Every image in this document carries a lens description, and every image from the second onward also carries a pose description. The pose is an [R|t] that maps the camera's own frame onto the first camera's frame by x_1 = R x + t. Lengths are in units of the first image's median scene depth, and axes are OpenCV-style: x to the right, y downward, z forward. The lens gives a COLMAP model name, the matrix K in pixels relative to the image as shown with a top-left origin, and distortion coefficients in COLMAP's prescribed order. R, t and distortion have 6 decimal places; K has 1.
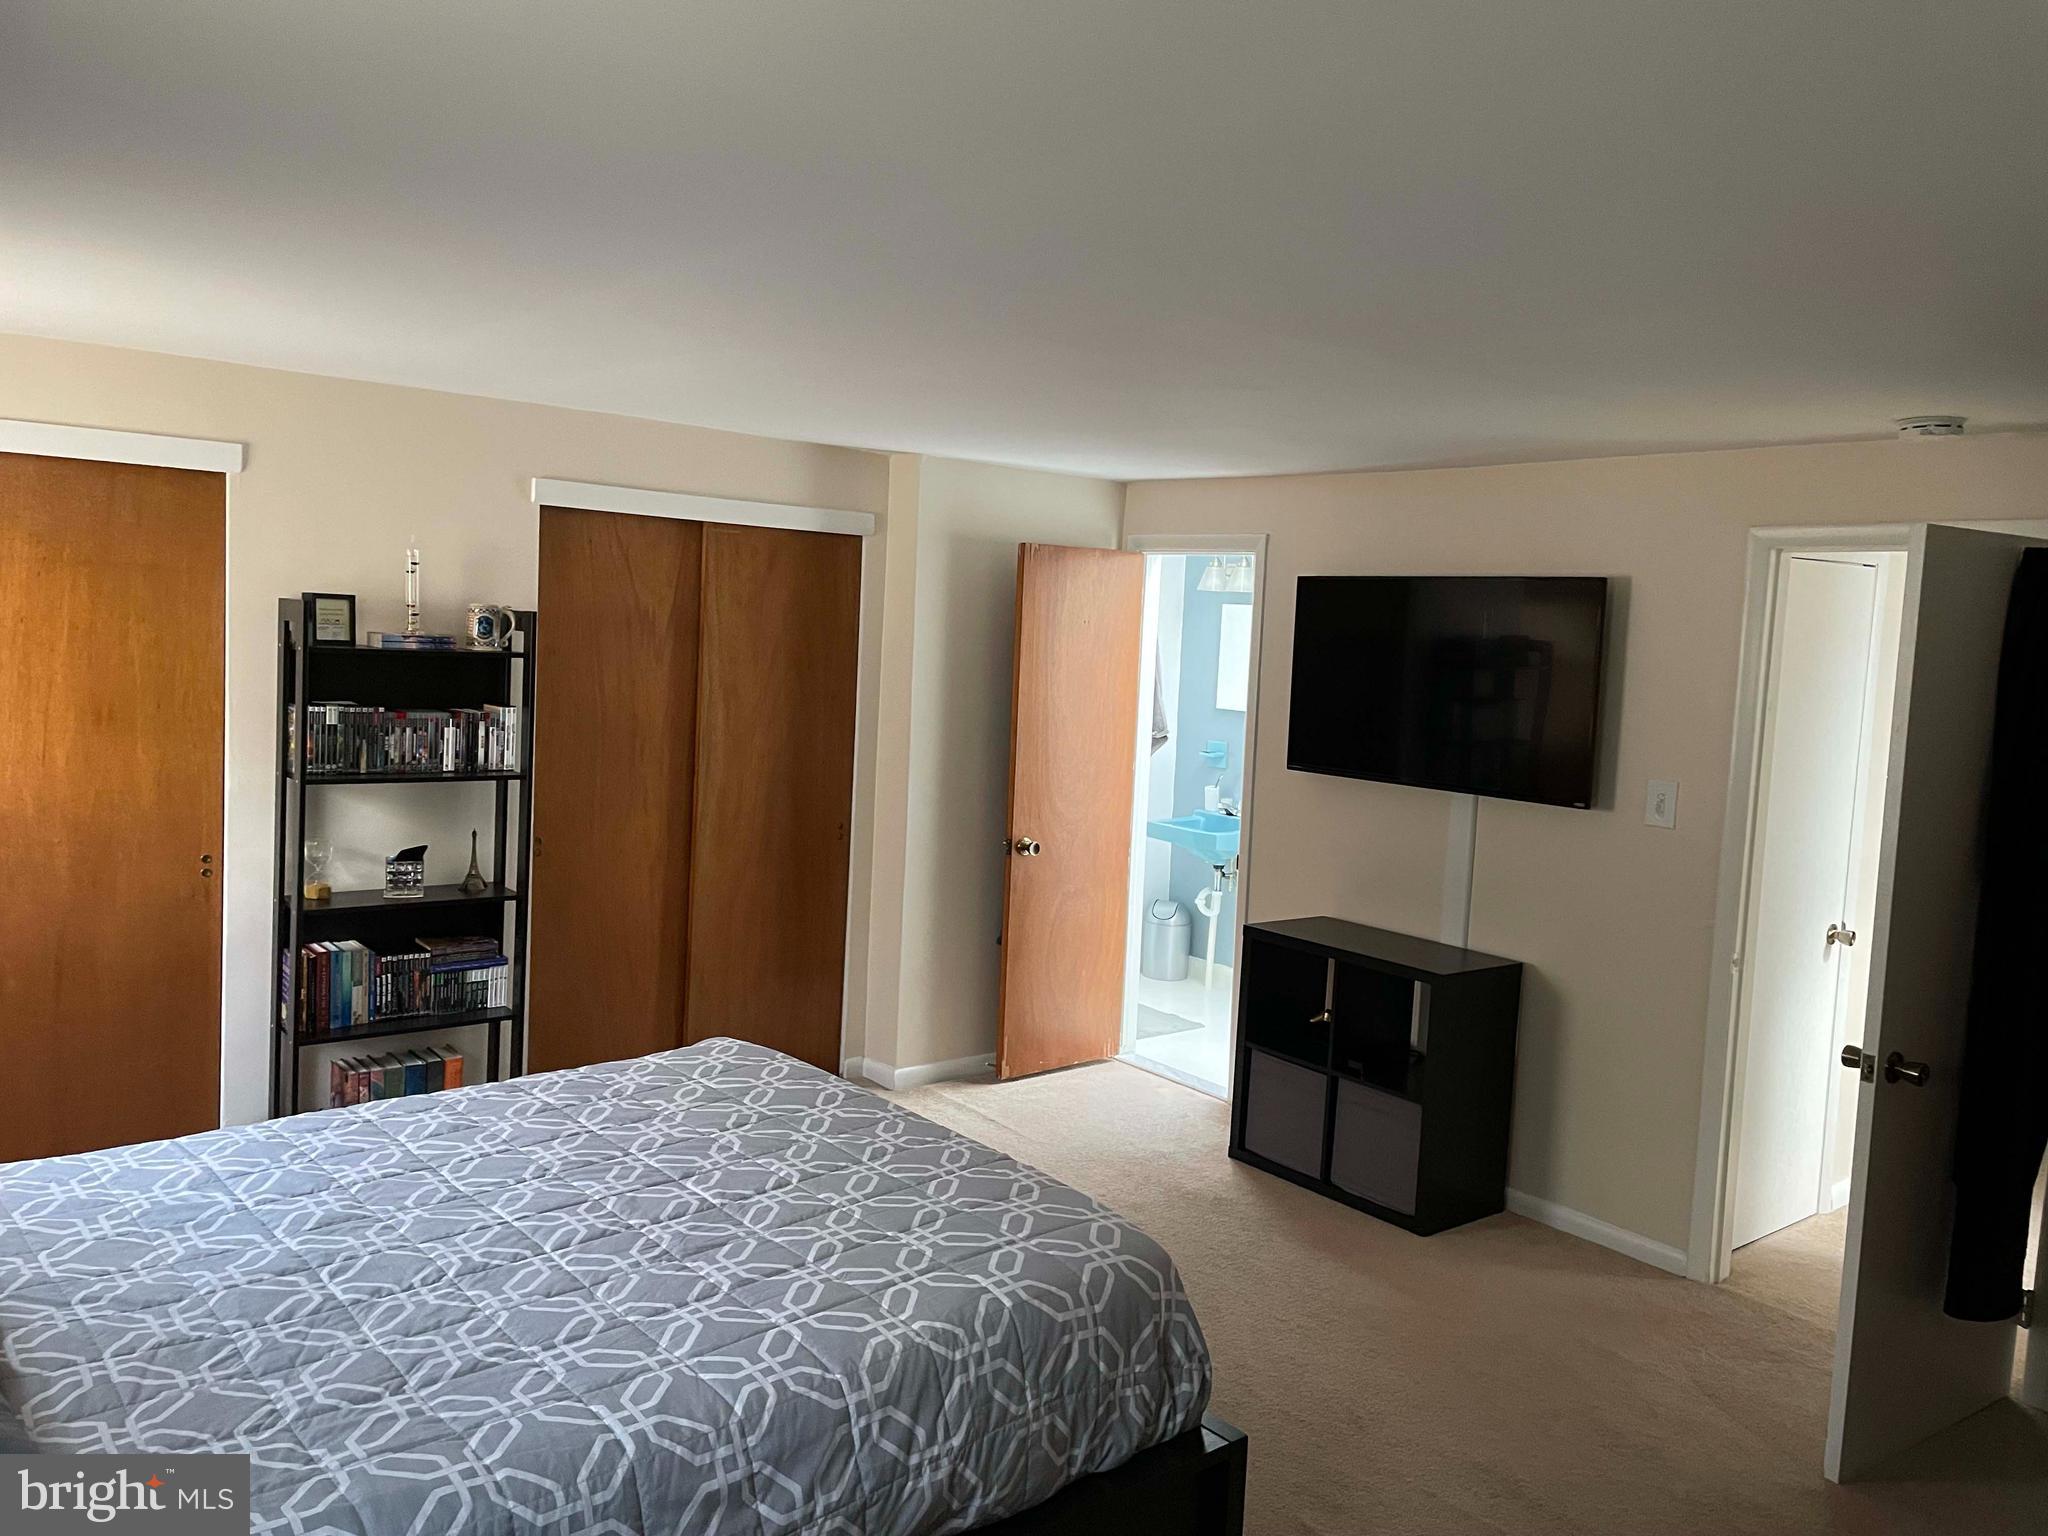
lens RADIAL K [[1537.7, 0, 1024.0], [0, 1537.7, 768.0], [0, 0, 1]] dist [0.005383, 0.001649]
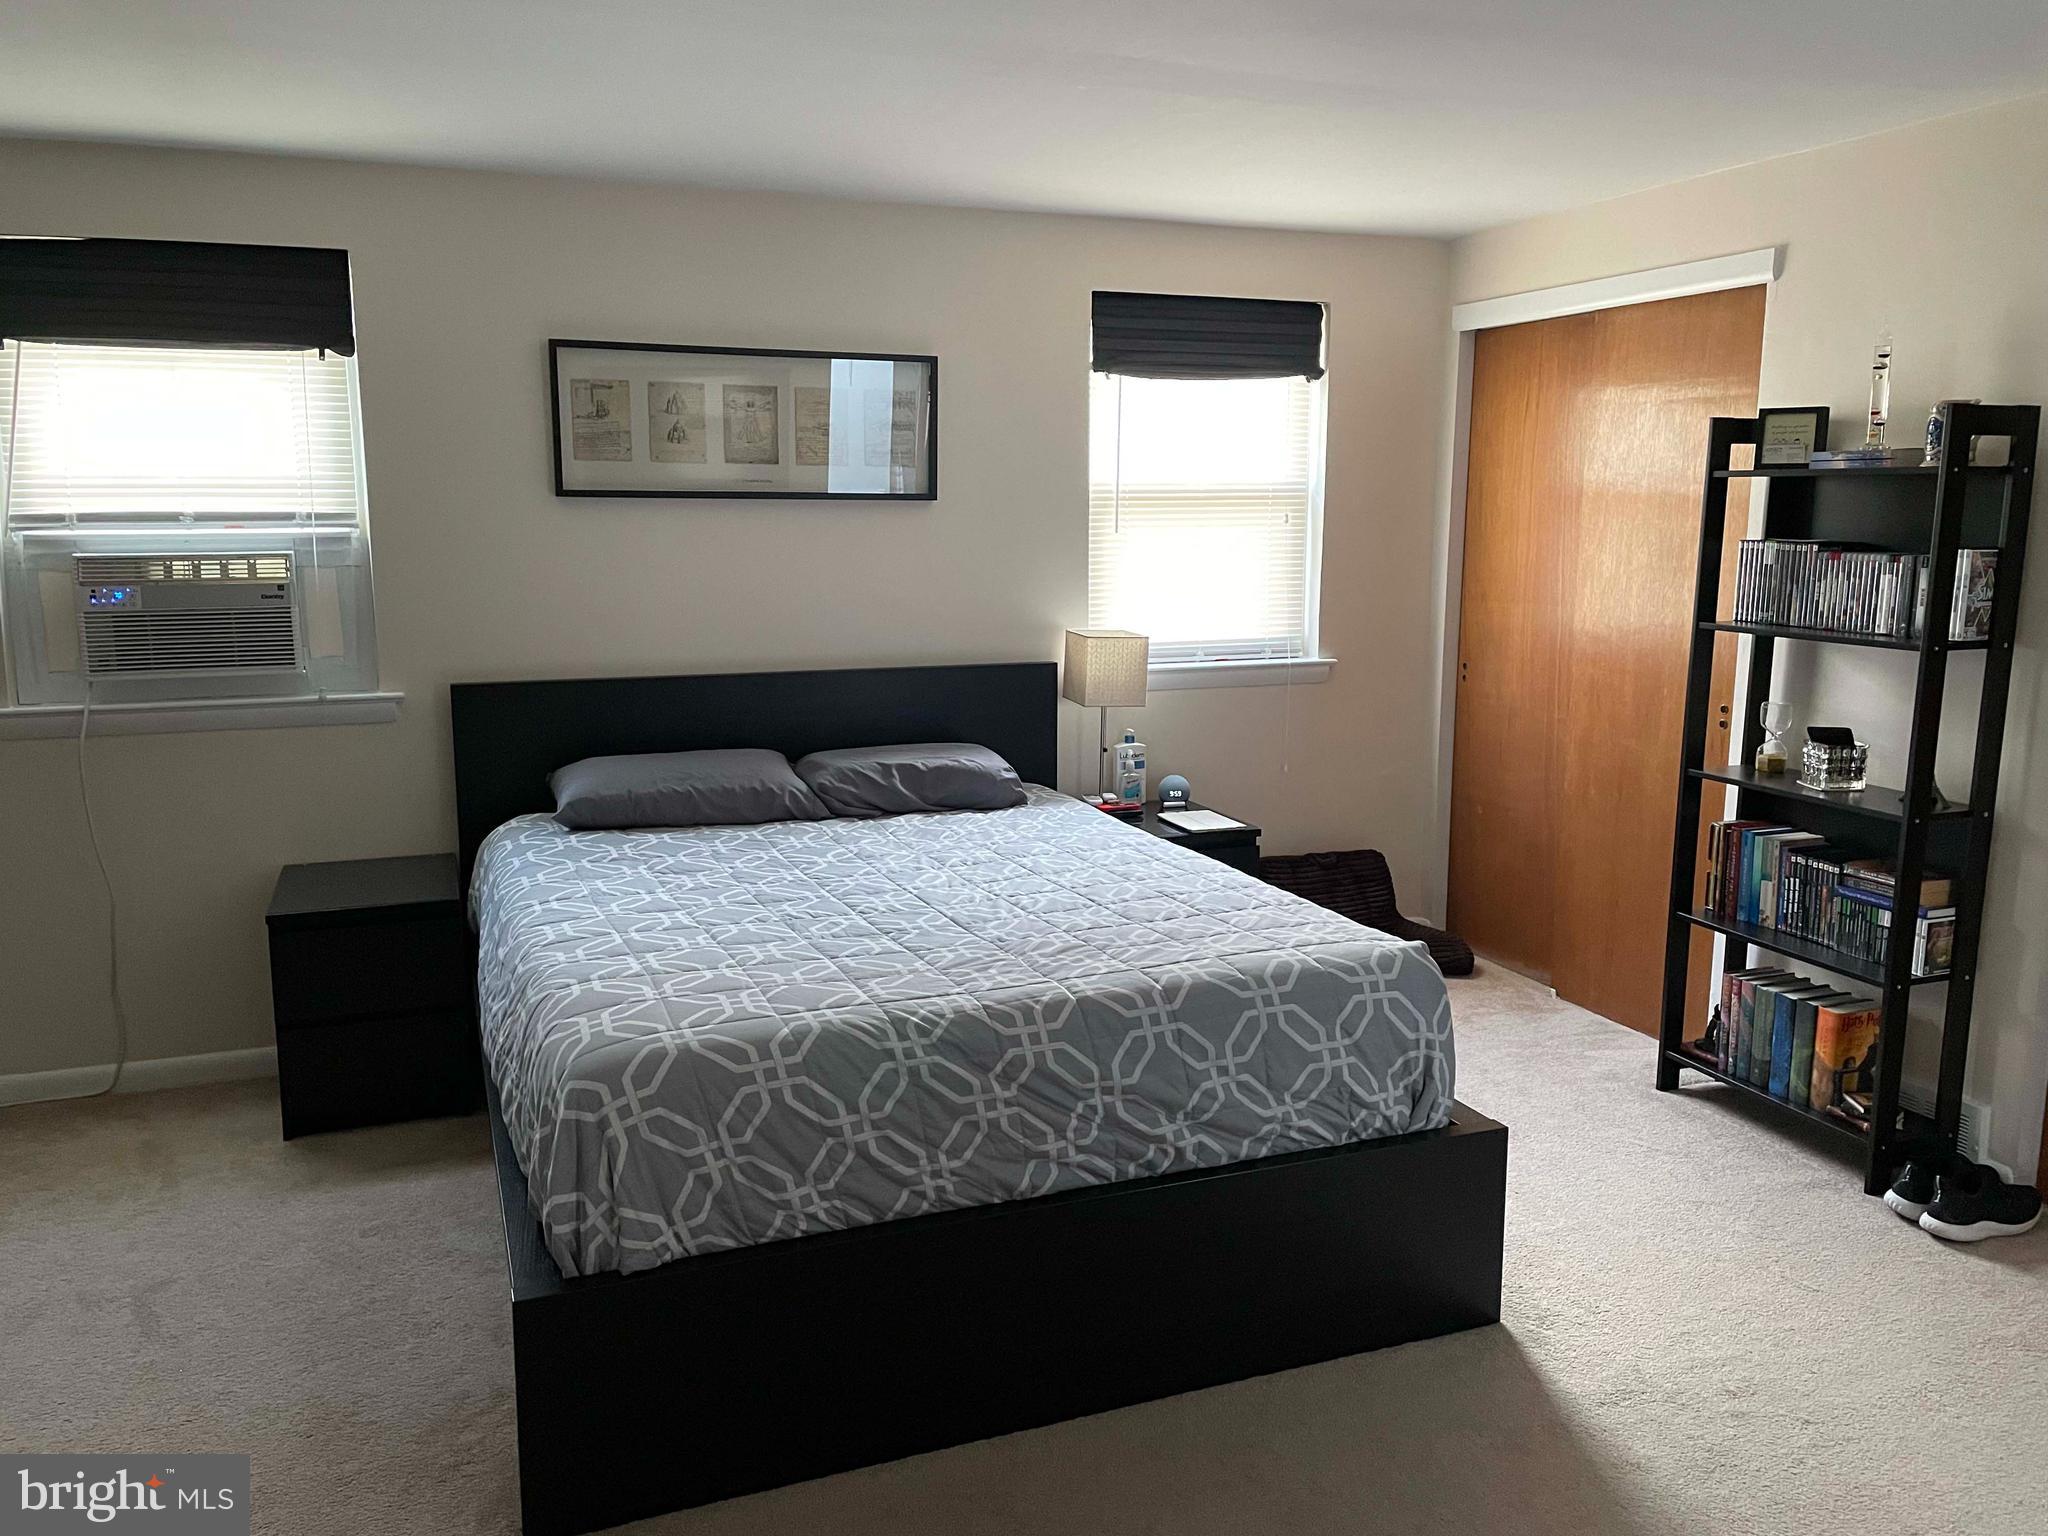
lens RADIAL K [[1537.7, 0, 1024.0], [0, 1537.7, 768.0], [0, 0, 1]] dist [0.005383, 0.001649]
pose [[-0.305174, 0.116253, -0.945174, 0.489256], [-0.110121, 0.981554, 0.156283, -0.005492], [0.945908, 0.151778, -0.286743, 0.870909]]
